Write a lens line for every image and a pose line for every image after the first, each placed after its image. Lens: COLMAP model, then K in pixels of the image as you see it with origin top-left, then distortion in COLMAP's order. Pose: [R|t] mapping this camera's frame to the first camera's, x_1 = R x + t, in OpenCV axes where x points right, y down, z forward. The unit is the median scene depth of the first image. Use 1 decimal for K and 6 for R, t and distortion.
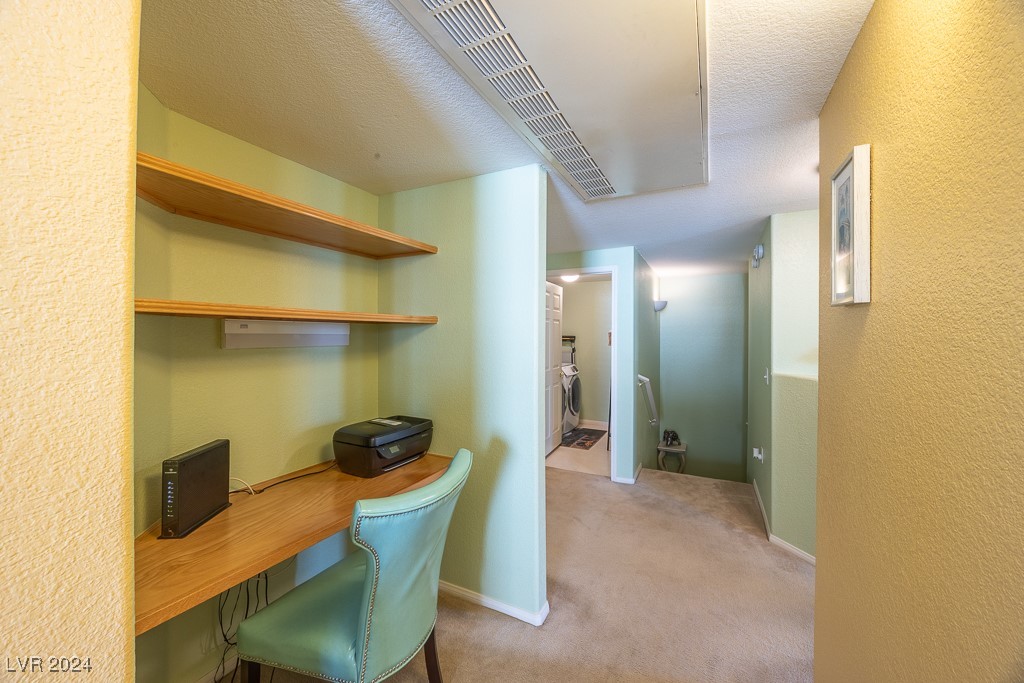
lens RADIAL K [[390.9, 0, 511.5], [0, 390.9, 341.2], [0, 0, 1]] dist [-0.000342, -0.000440]
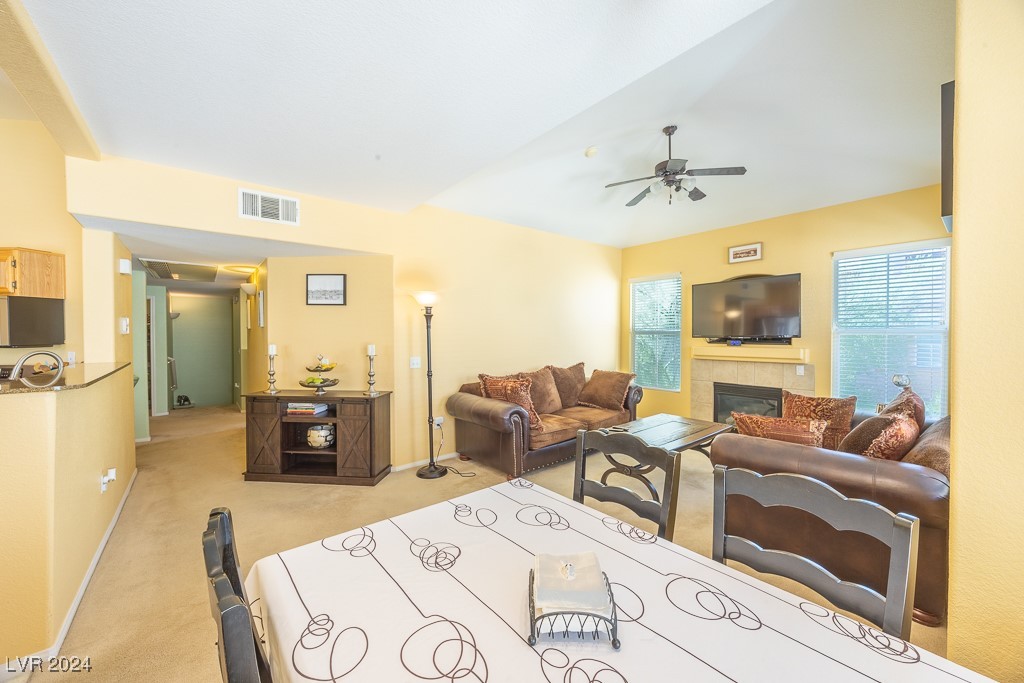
lens RADIAL K [[390.9, 0, 512.6], [0, 390.9, 340.3], [0, 0, 1]] dist [-0.000342, -0.000440]
pose [[0.411153, -0.014808, 0.911446, -0.467745], [0.002021, 0.999880, 0.015333, -0.011593], [-0.911564, -0.004462, 0.411133, -0.834487]]
